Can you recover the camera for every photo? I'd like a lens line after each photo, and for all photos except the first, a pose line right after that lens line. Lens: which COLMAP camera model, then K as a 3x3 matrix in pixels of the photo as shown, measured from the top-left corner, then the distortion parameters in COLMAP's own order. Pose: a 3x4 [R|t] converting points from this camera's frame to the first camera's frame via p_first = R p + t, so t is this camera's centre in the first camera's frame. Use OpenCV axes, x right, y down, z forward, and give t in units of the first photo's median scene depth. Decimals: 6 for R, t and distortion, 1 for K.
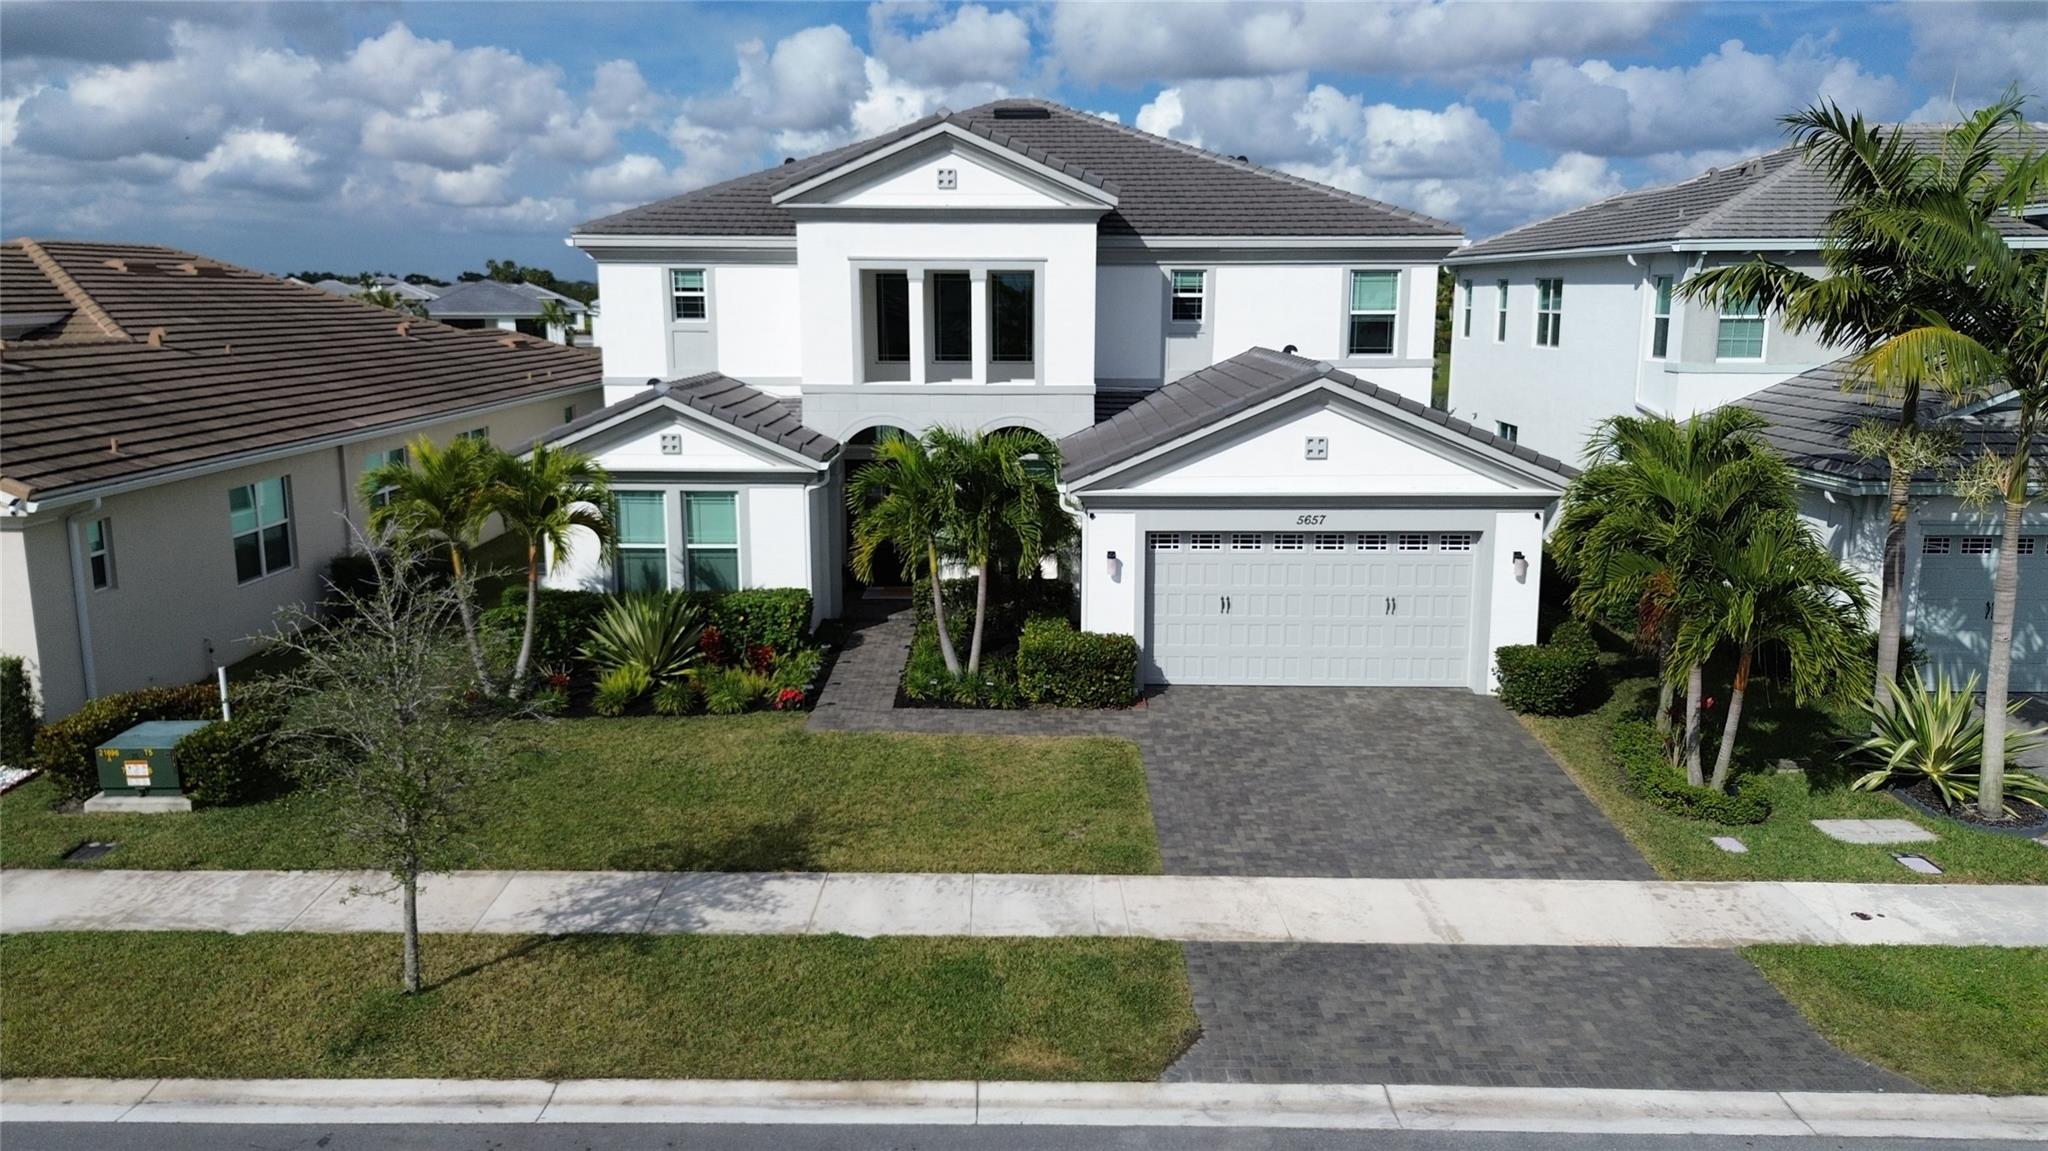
lens RADIAL K [[1461.4, 0, 1026.2], [0, 1461.4, 570.8], [0, 0, 1]] dist [0.047888, -0.041487]
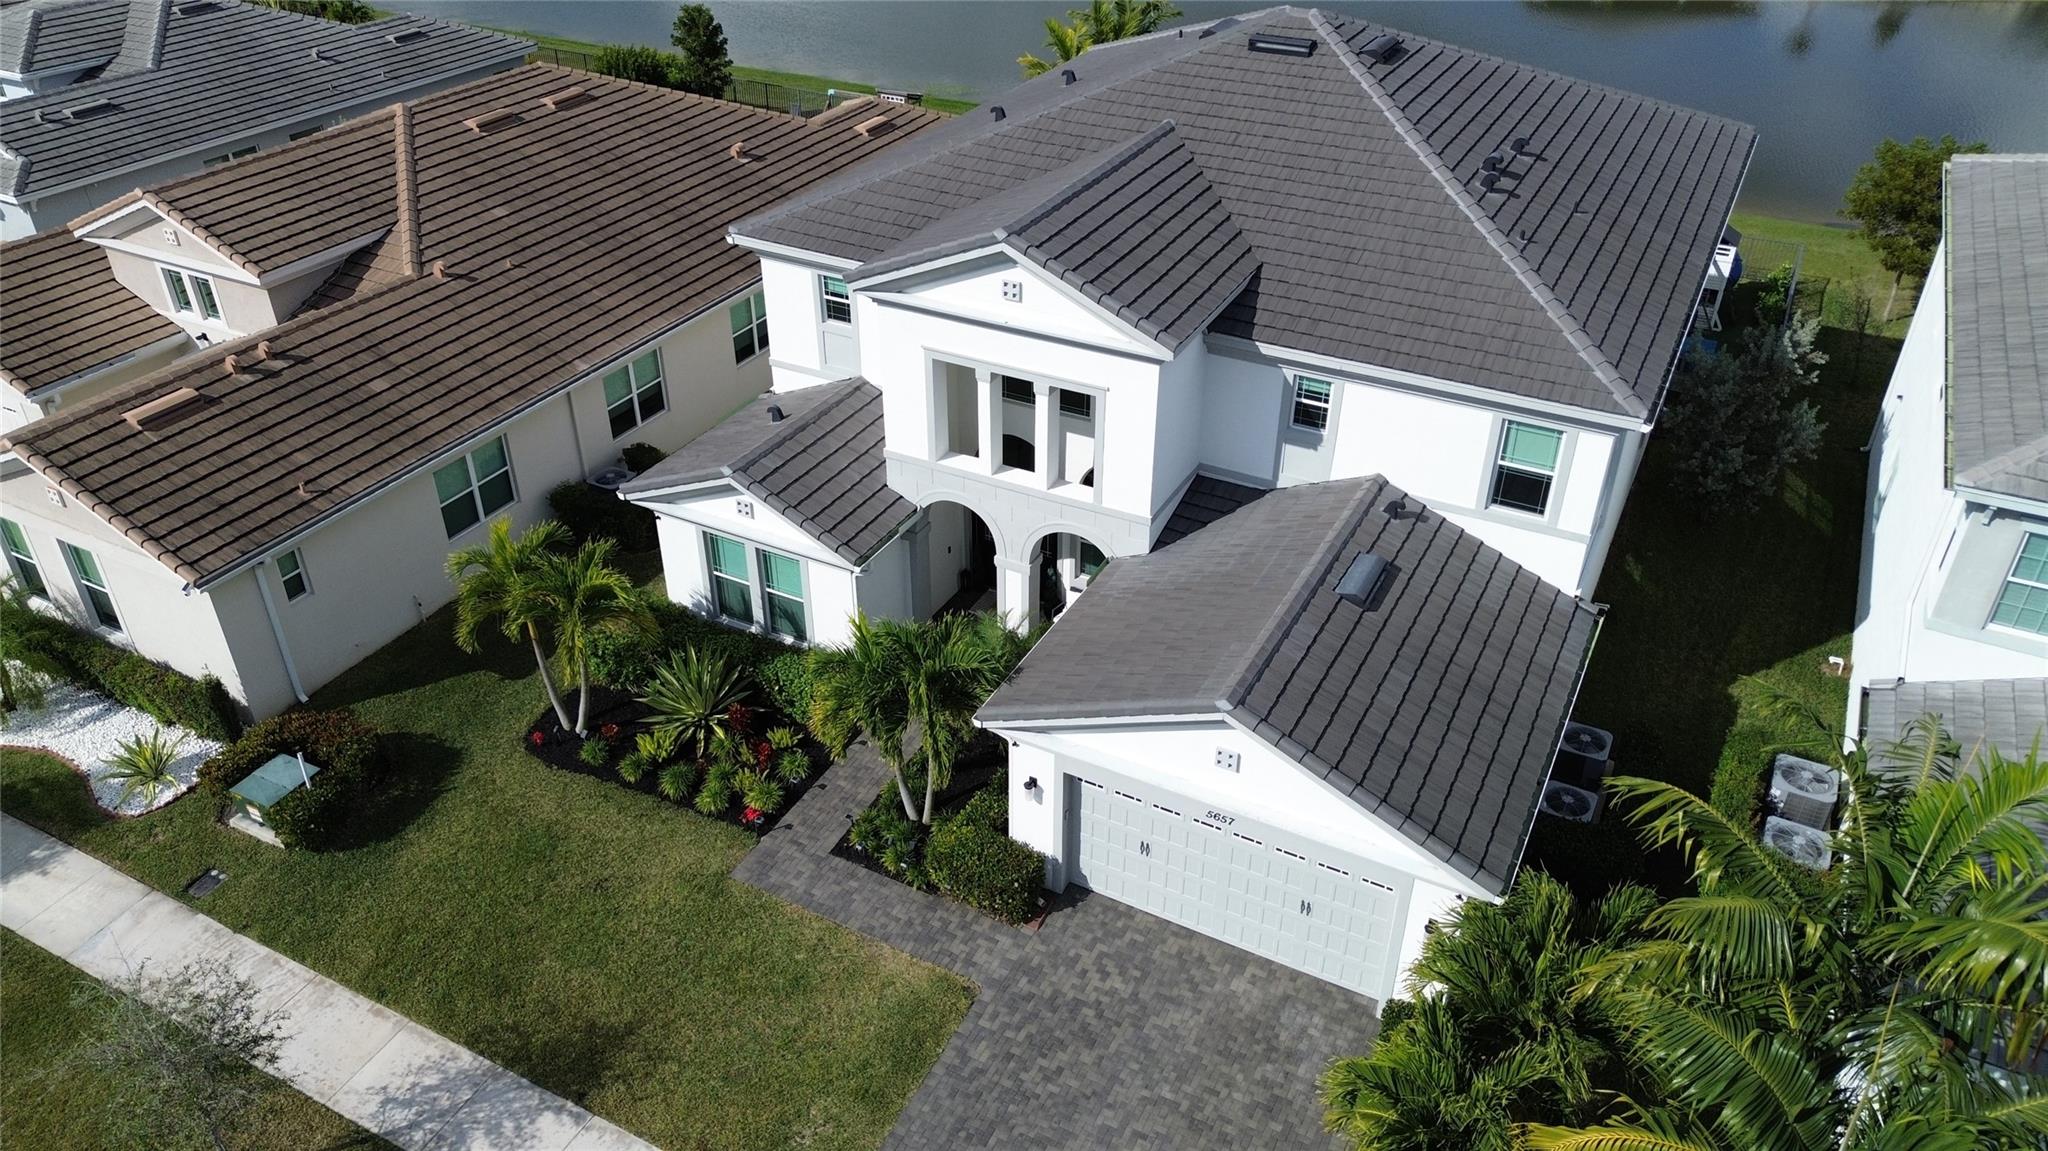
lens RADIAL K [[1461.4, 0, 1025.6], [0, 1461.4, 560.3], [0, 0, 1]] dist [0.047888, -0.041487]
pose [[0.889951, 0.246370, -0.383782, 0.401558], [-0.088024, 0.918494, 0.385513, -0.536875], [0.447480, -0.309305, 0.839102, 0.201425]]
